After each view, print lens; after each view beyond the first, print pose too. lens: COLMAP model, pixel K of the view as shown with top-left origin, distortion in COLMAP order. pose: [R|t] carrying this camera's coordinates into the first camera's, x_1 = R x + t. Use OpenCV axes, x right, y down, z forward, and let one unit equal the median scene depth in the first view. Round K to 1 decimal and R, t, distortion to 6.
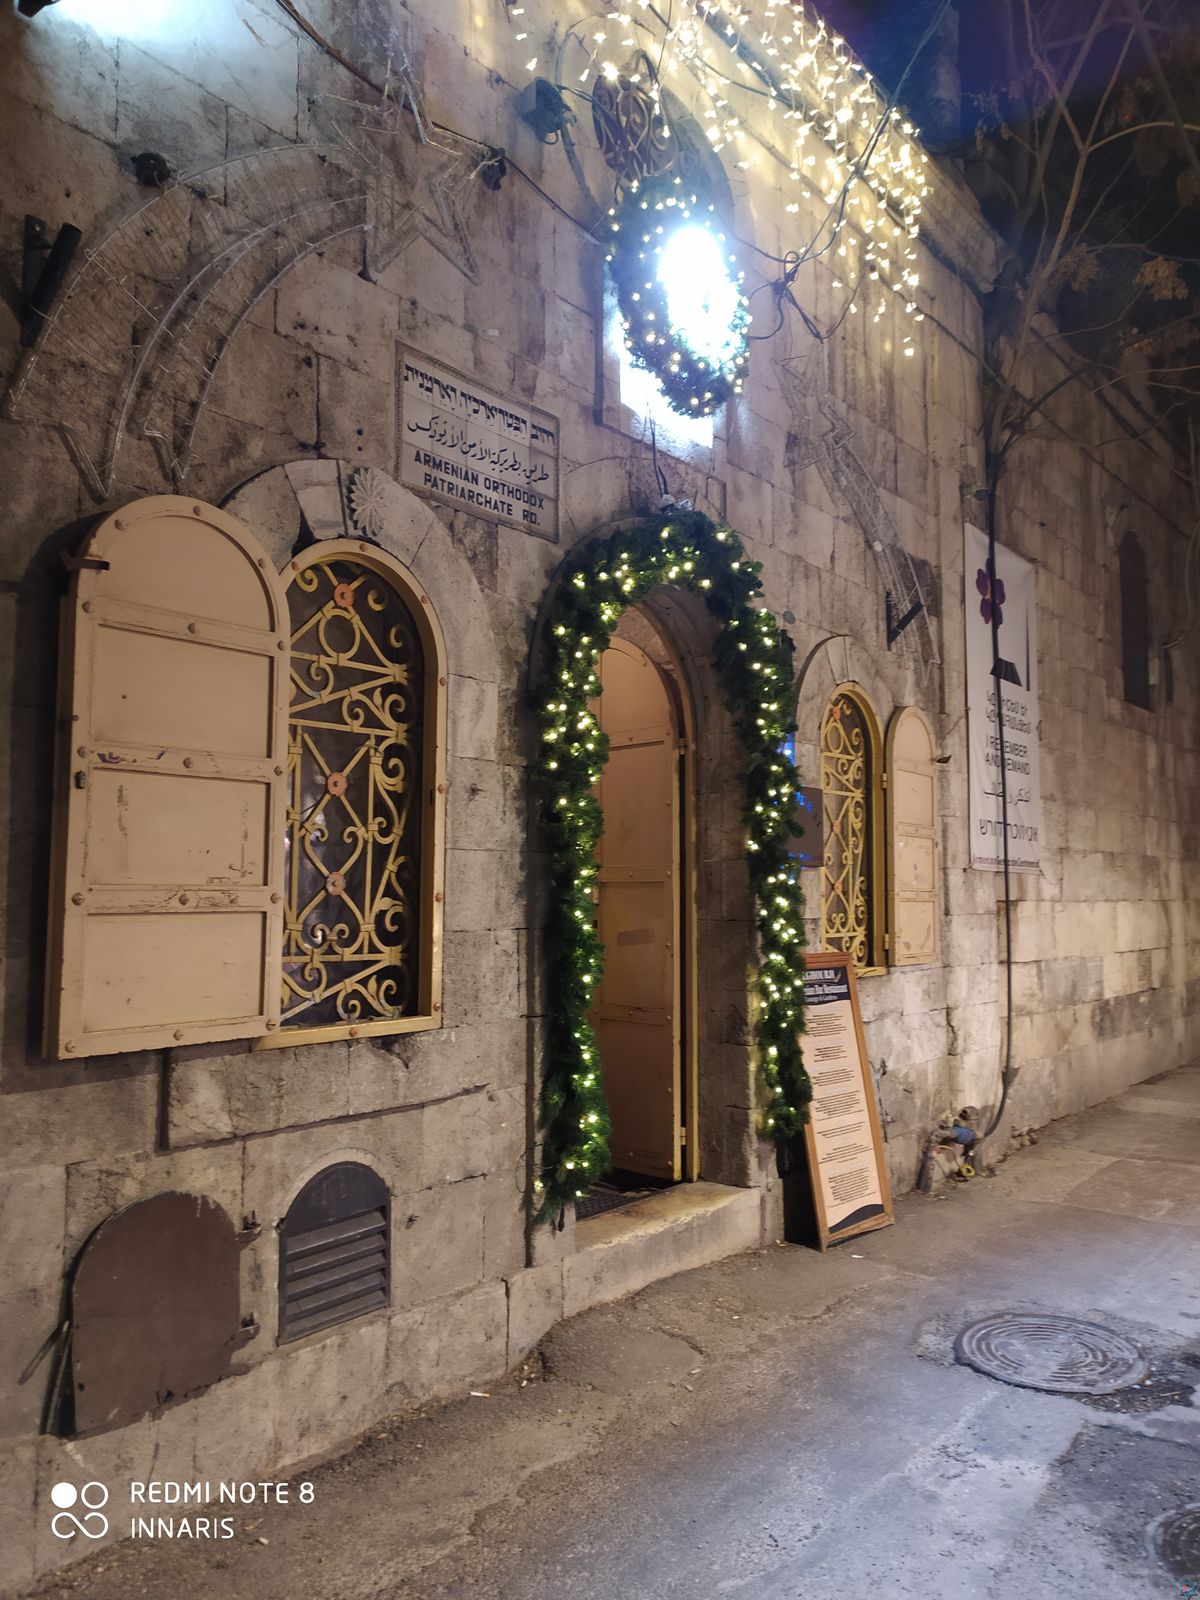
lens RADIAL K [[1228.3, 0, 600.0], [0, 1228.3, 800.0], [0, 0, 1]] dist [0.043782, 0.002214]
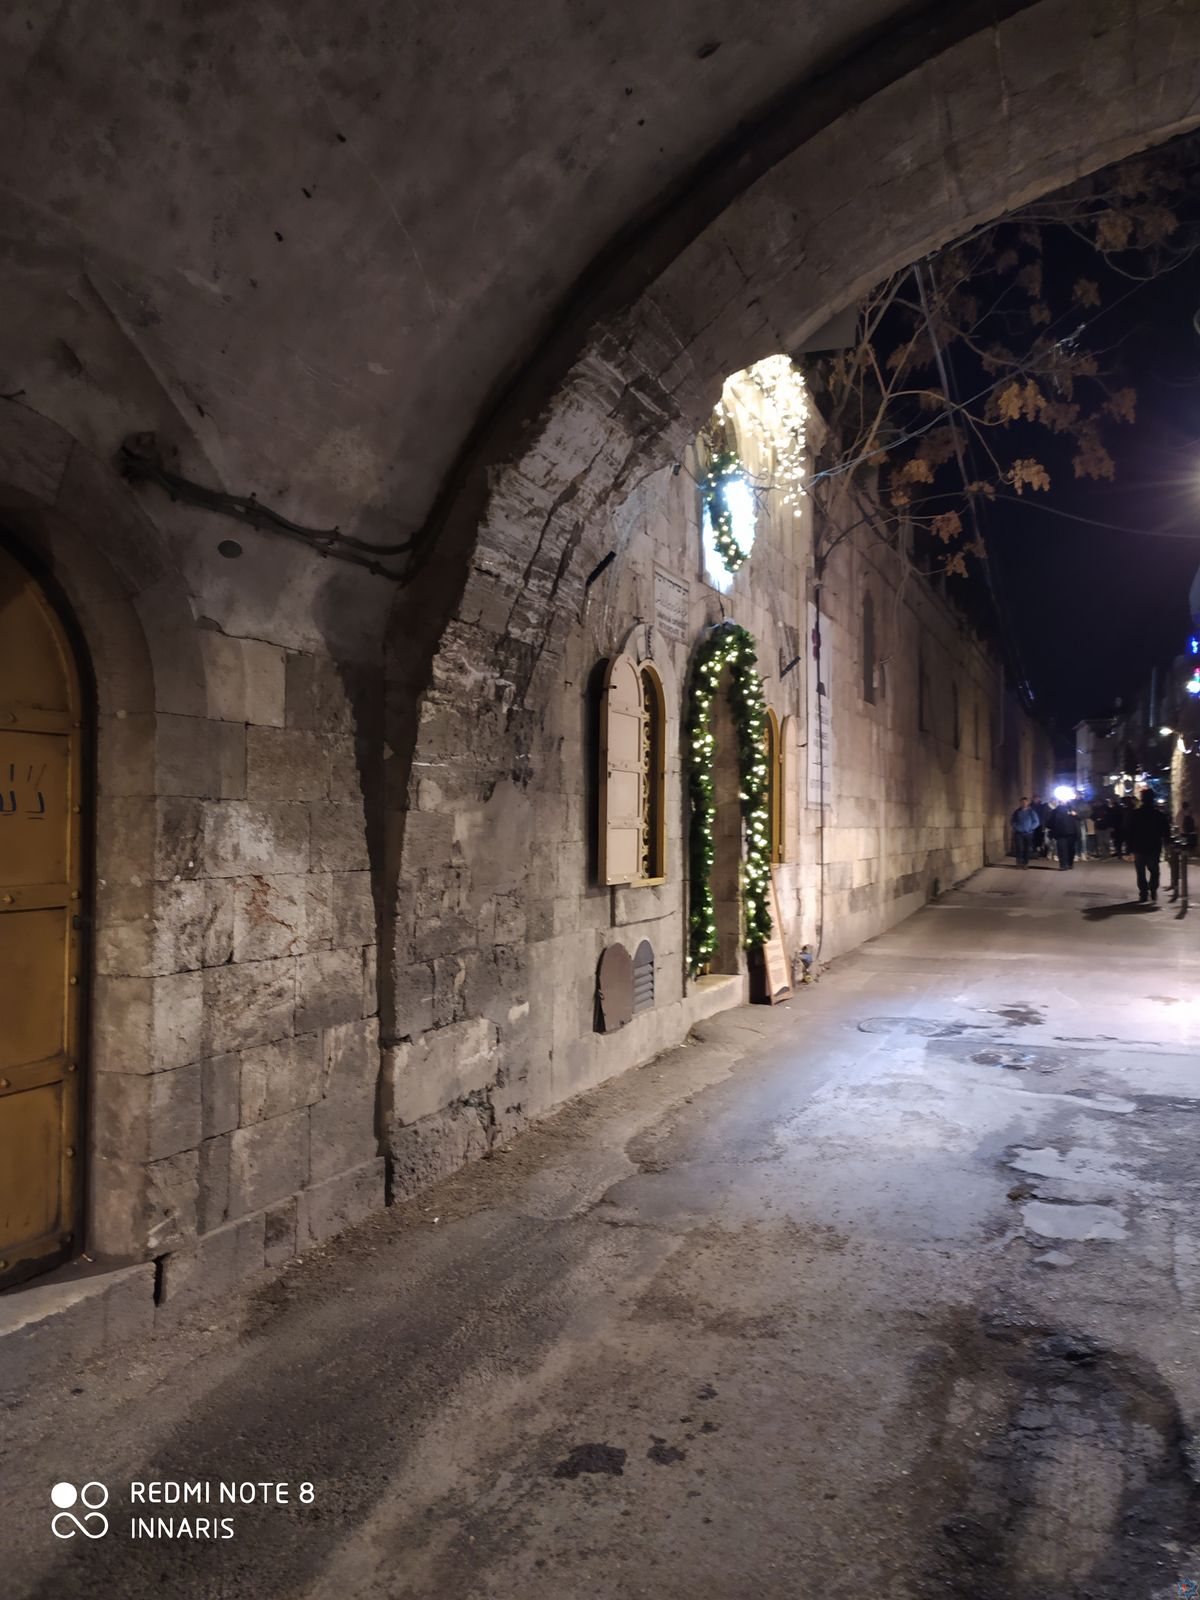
lens RADIAL K [[1228.3, 0, 600.0], [0, 1228.3, 800.0], [0, 0, 1]] dist [0.043782, 0.002214]
pose [[0.959417, 0.006820, 0.281908, -0.627641], [-0.022350, 0.998401, 0.051913, -0.051405], [-0.281103, -0.056107, 0.958036, -0.756197]]
